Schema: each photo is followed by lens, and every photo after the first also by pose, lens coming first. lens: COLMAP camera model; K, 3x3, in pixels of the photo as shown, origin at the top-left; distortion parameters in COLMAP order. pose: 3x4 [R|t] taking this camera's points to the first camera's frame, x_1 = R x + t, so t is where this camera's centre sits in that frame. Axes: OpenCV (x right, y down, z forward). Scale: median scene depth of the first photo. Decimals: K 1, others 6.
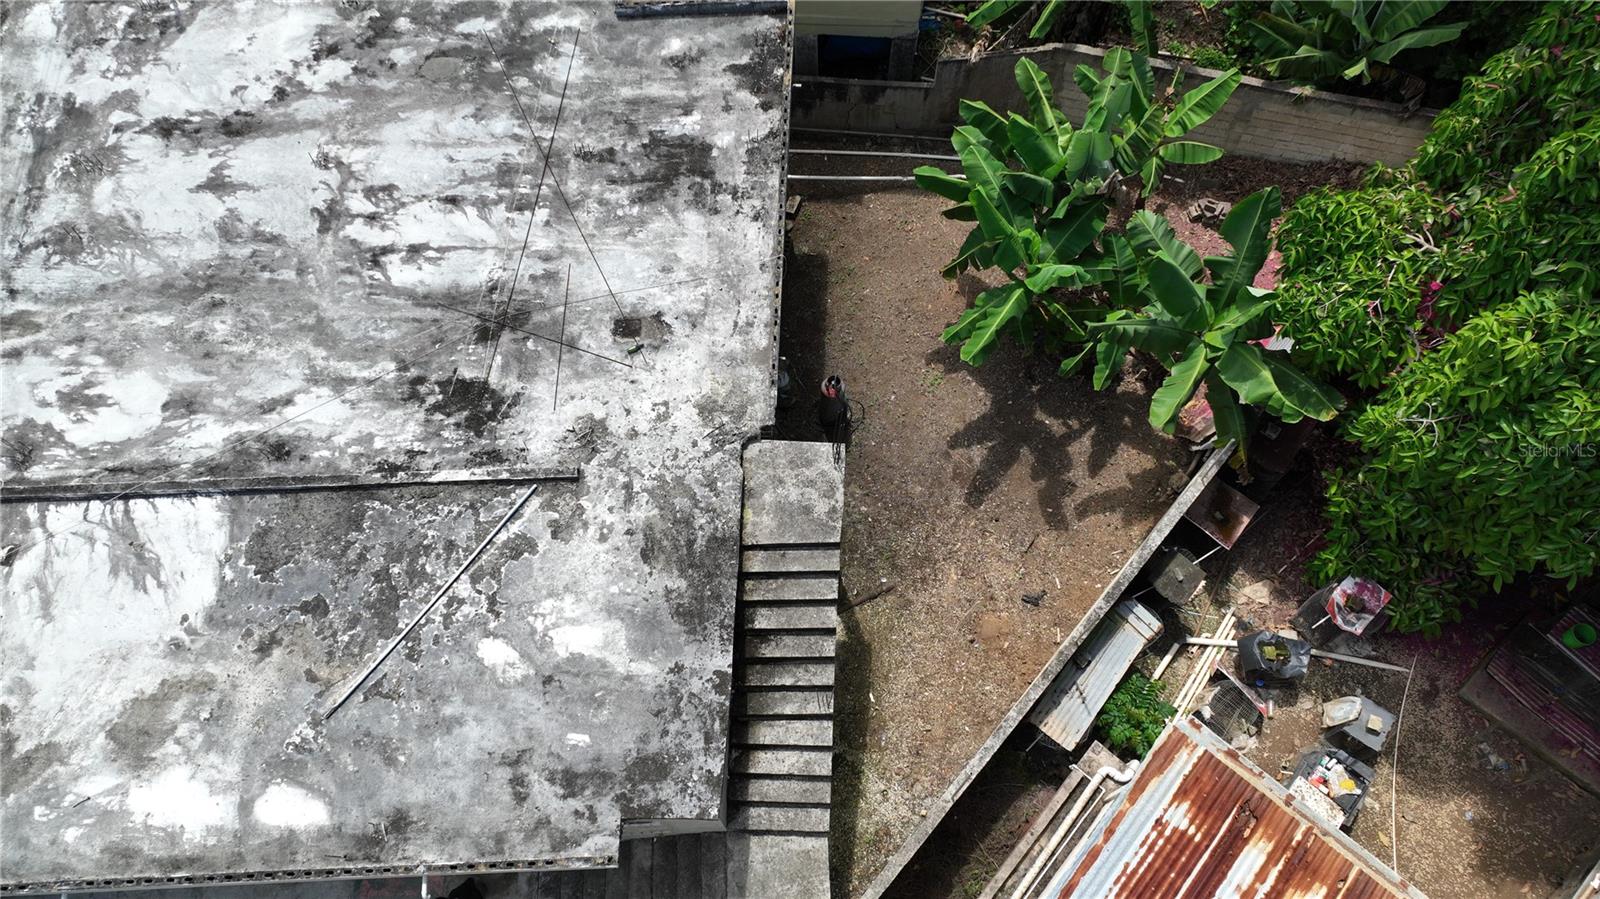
lens RADIAL K [[1124.0, 0, 804.4], [0, 1124.0, 450.1], [0, 0, 1]] dist [-0.001336, 0.019218]
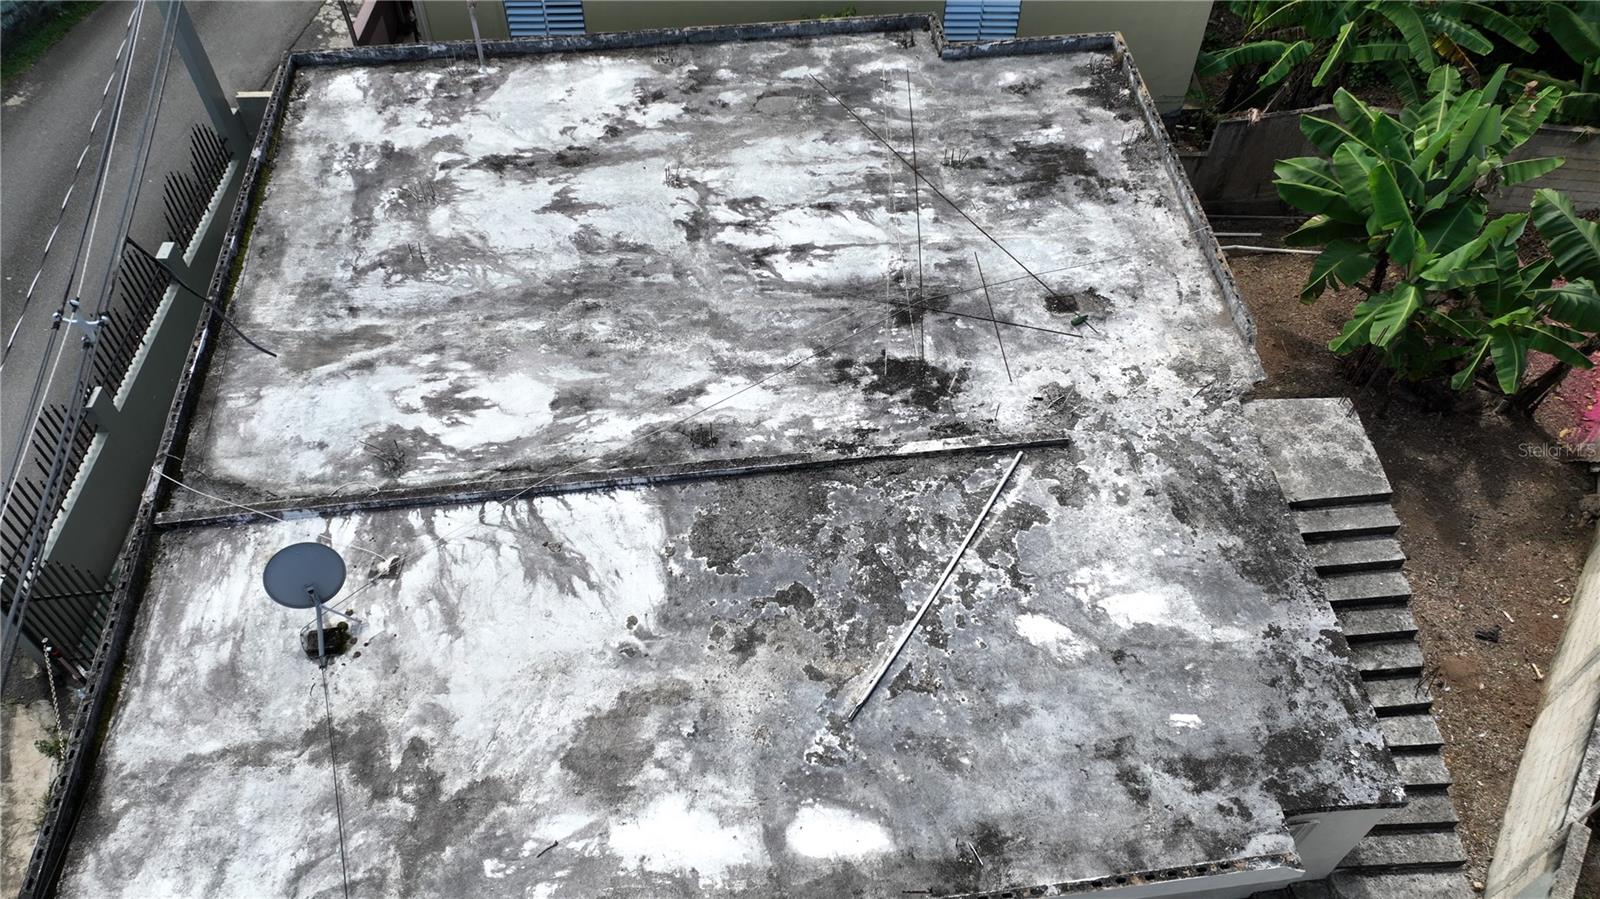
lens RADIAL K [[1124.0, 0, 793.7], [0, 1124.0, 454.2], [0, 0, 1]] dist [-0.001336, 0.019218]
pose [[0.996167, -0.061497, 0.062205, -0.445779], [0.076891, 0.954682, -0.287523, 0.251825], [-0.041704, 0.291204, 0.955751, 0.203384]]
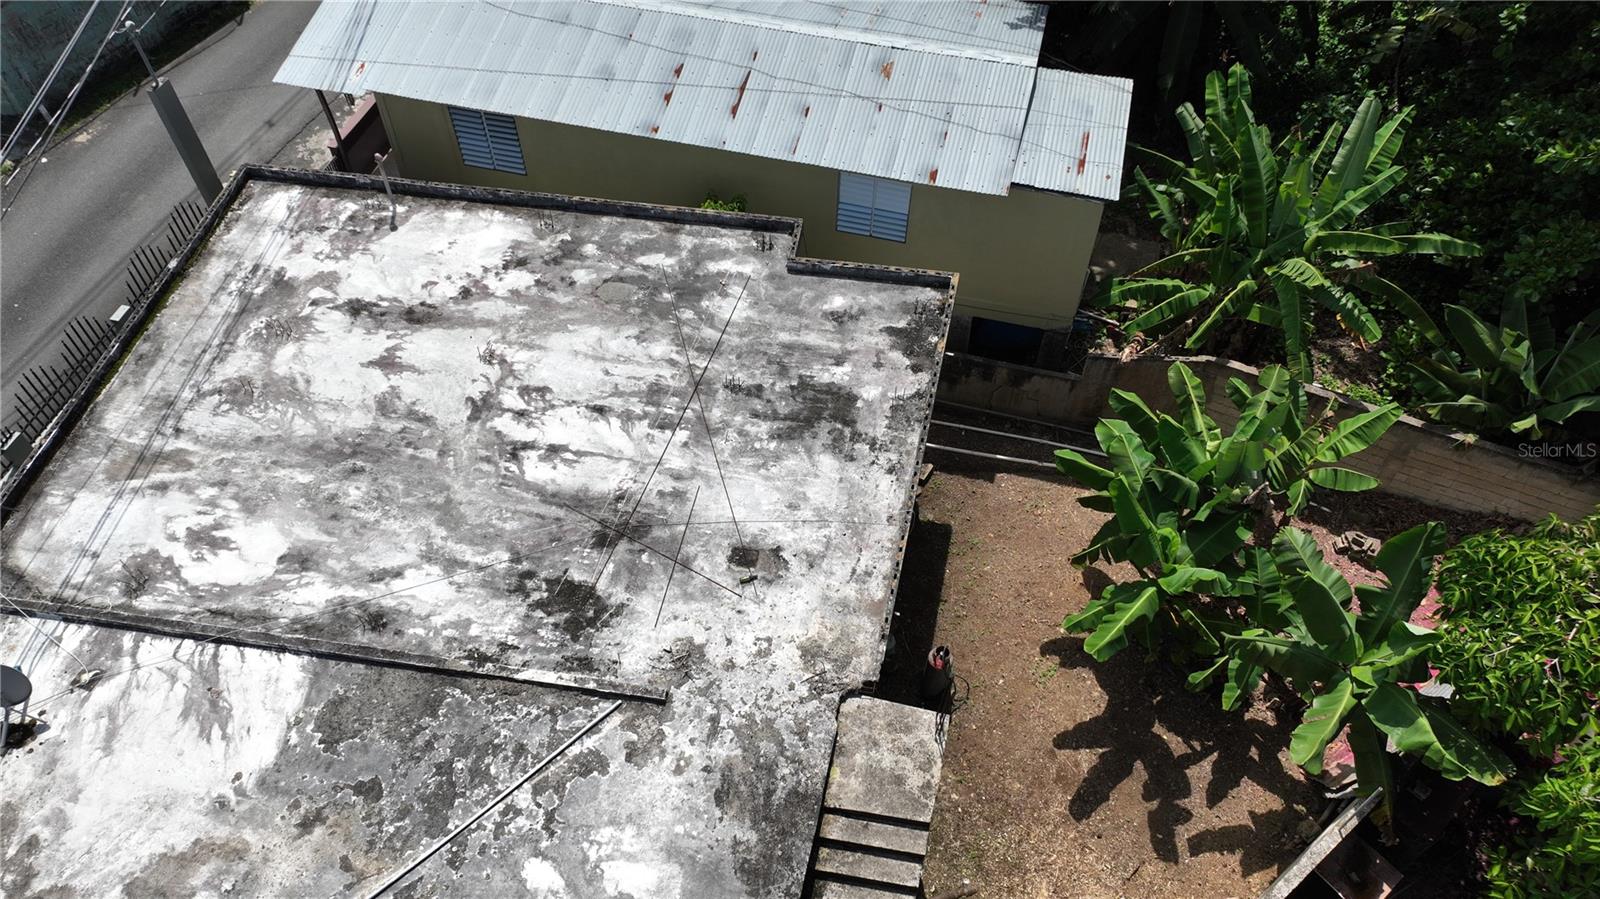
lens RADIAL K [[1124.0, 0, 803.8], [0, 1124.0, 449.1], [0, 0, 1]] dist [-0.001336, 0.019218]
pose [[0.982739, 0.150516, -0.107558, -0.015781], [-0.172518, 0.955553, -0.239073, 0.027159], [0.066793, 0.253502, 0.965026, 0.035878]]
